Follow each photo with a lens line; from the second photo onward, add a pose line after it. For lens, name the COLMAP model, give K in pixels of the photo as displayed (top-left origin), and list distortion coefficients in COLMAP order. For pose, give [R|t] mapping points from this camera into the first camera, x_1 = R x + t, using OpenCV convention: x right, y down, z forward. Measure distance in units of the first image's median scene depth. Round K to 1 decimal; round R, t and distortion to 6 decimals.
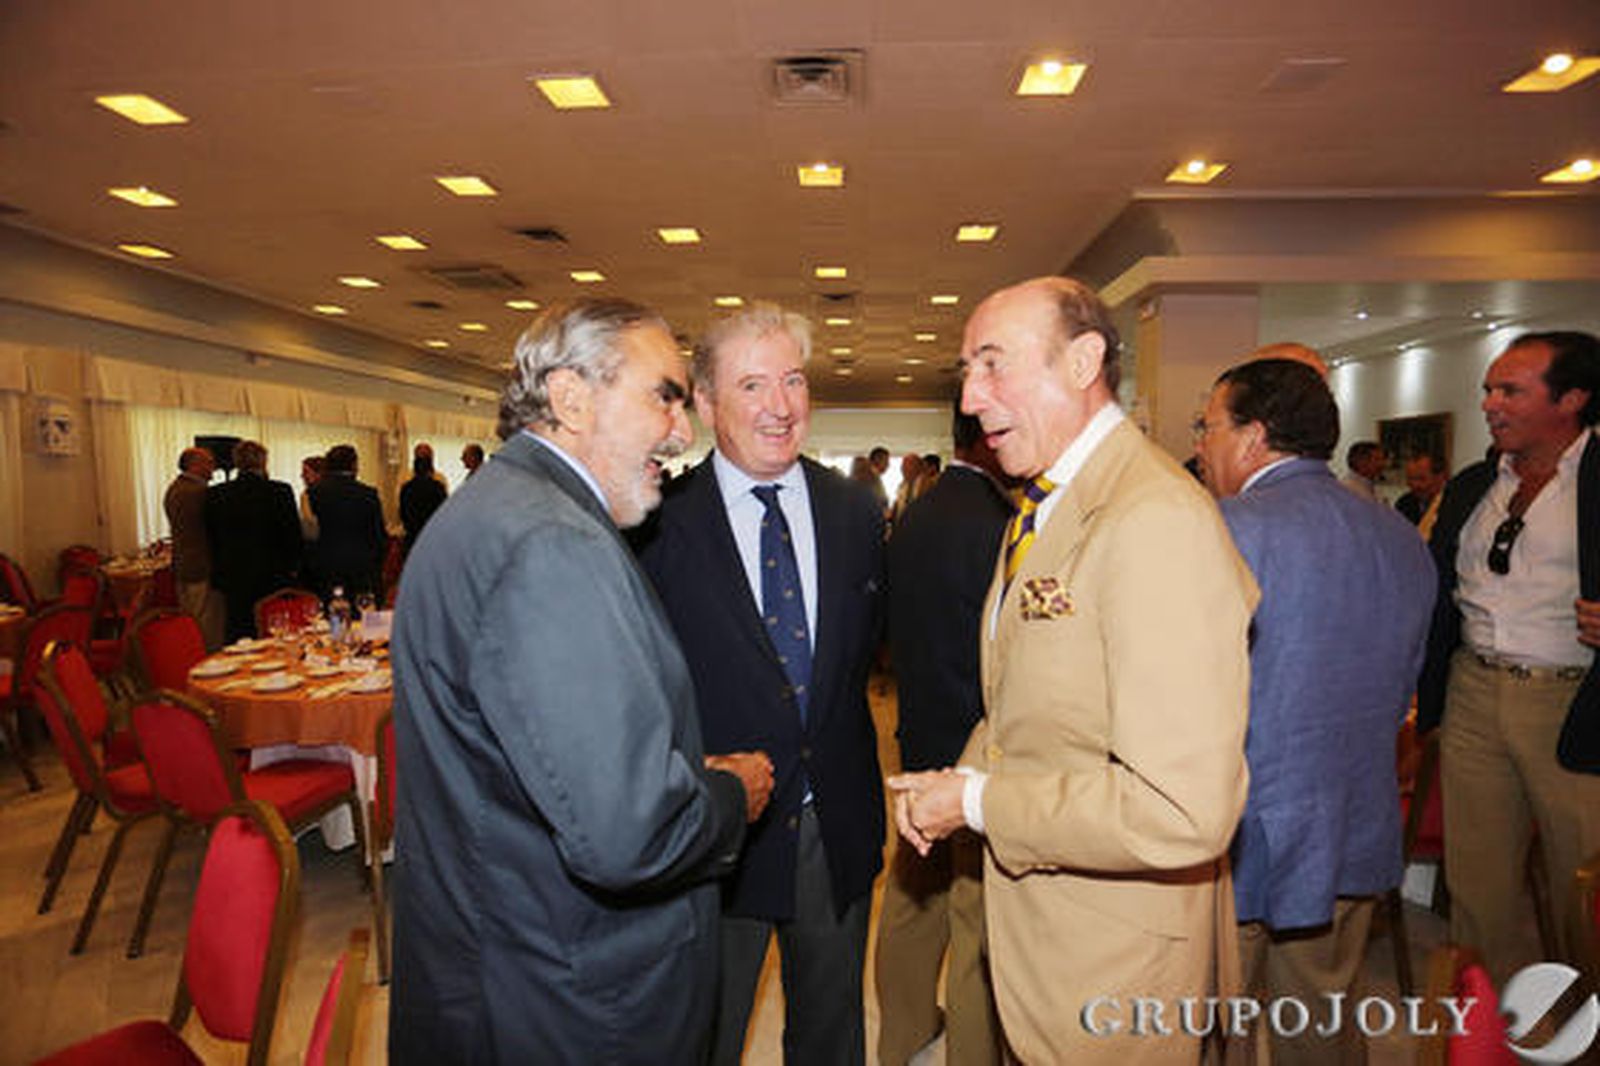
lens RADIAL K [[799.3, 0, 811.9], [0, 799.3, 507.7], [0, 0, 1]] dist [-0.000739, 0.002319]
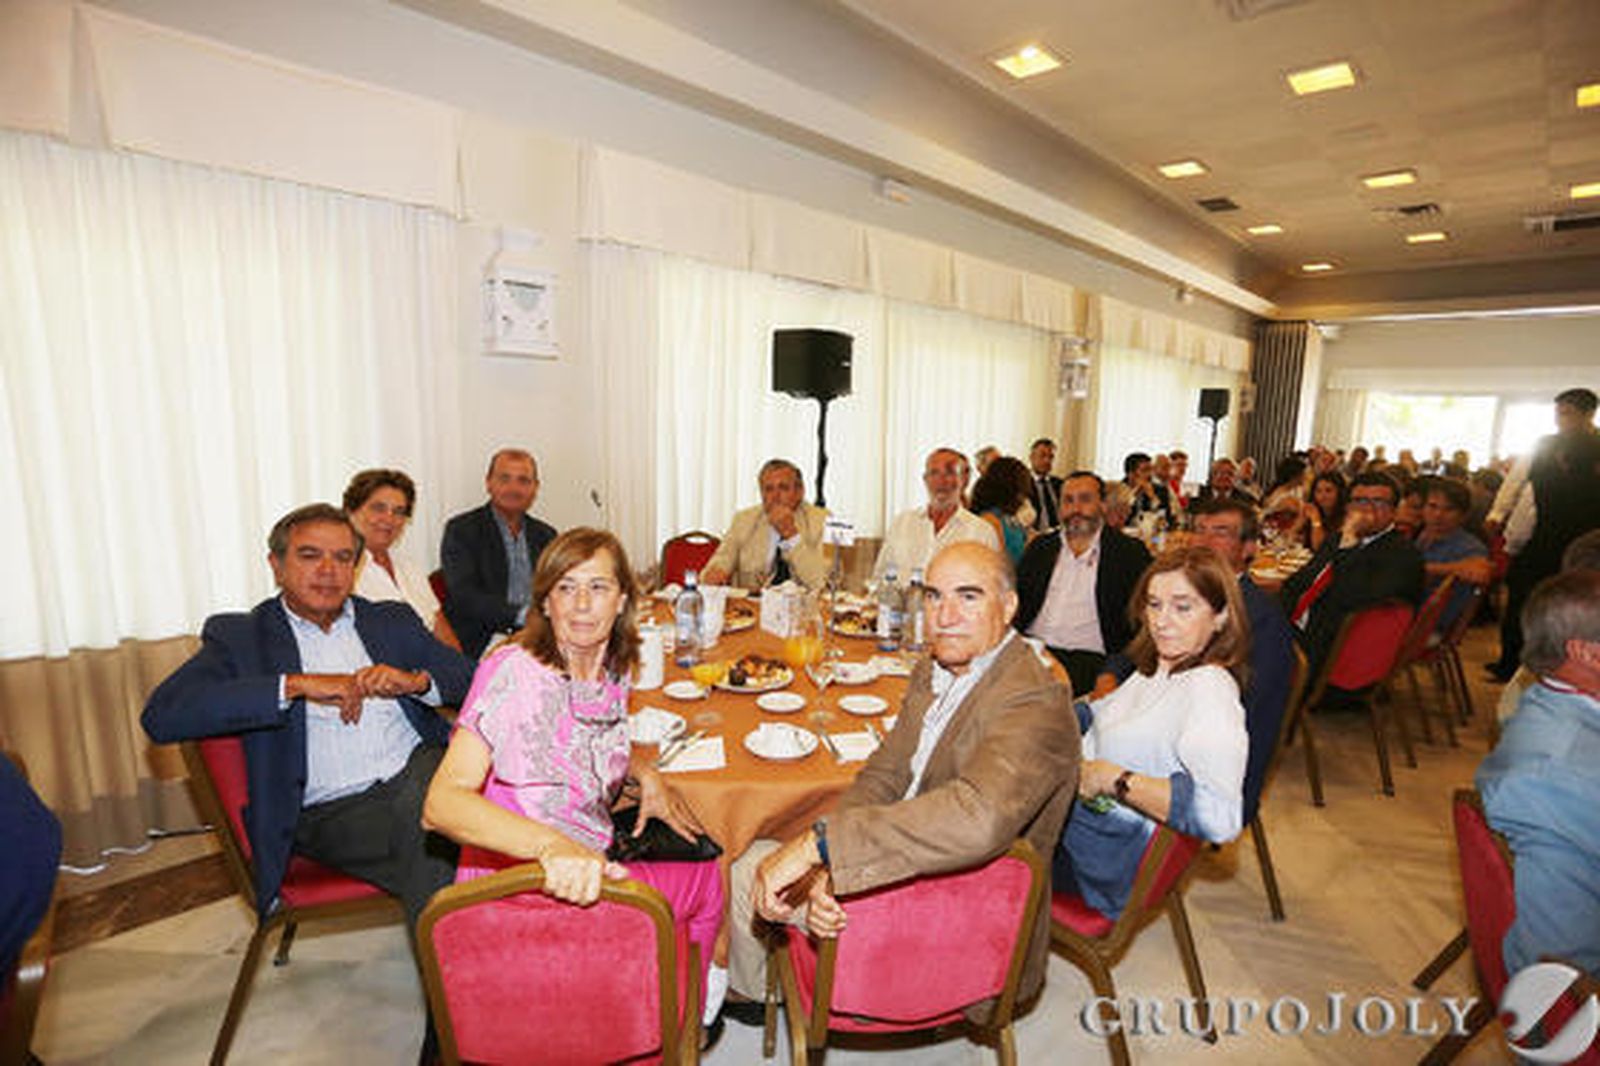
lens RADIAL K [[775.7, 0, 802.4], [0, 775.7, 519.3], [0, 0, 1]] dist [-0.024342, 0.012737]
pose [[0.768372, 0.115398, -0.629514, -0.498810], [-0.060072, 0.992272, 0.108573, -0.025670], [0.637178, -0.045609, 0.769366, 0.698645]]
